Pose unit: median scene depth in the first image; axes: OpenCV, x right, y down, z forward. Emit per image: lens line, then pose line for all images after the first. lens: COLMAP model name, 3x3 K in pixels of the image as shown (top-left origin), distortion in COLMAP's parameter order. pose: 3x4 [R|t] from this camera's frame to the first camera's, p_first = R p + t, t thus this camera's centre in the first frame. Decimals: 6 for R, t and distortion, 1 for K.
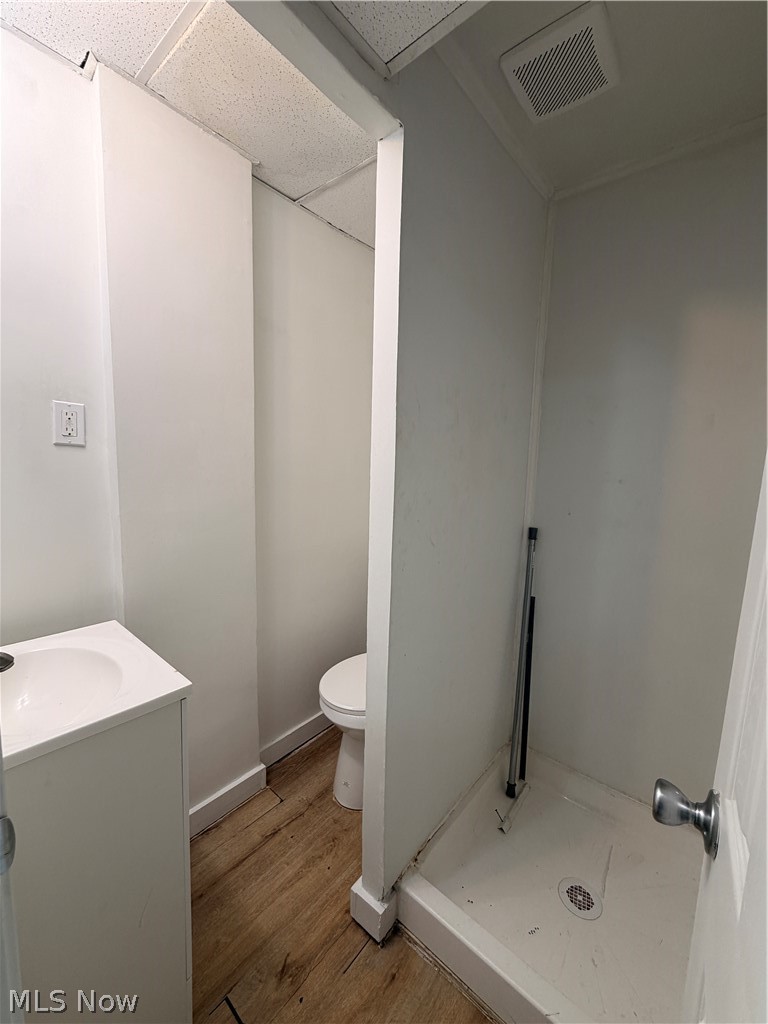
lens RADIAL K [[413.6, 0, 384.0], [0, 413.6, 512.0], [0, 0, 1]] dist [0.010983, -0.000551]
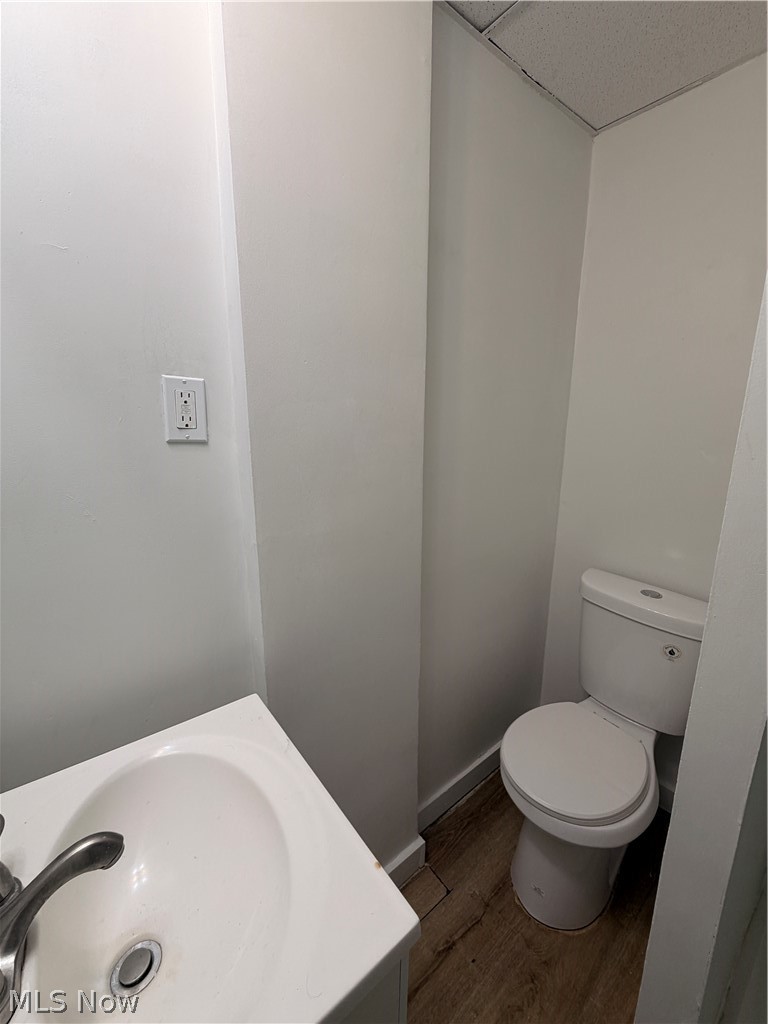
lens RADIAL K [[413.6, 0, 384.0], [0, 413.6, 512.0], [0, 0, 1]] dist [0.010983, -0.000551]
pose [[0.979111, 0.011501, -0.203001, -0.241801], [0.005247, 0.996637, 0.081770, -0.079894], [0.203258, -0.081127, 0.975758, 0.315935]]
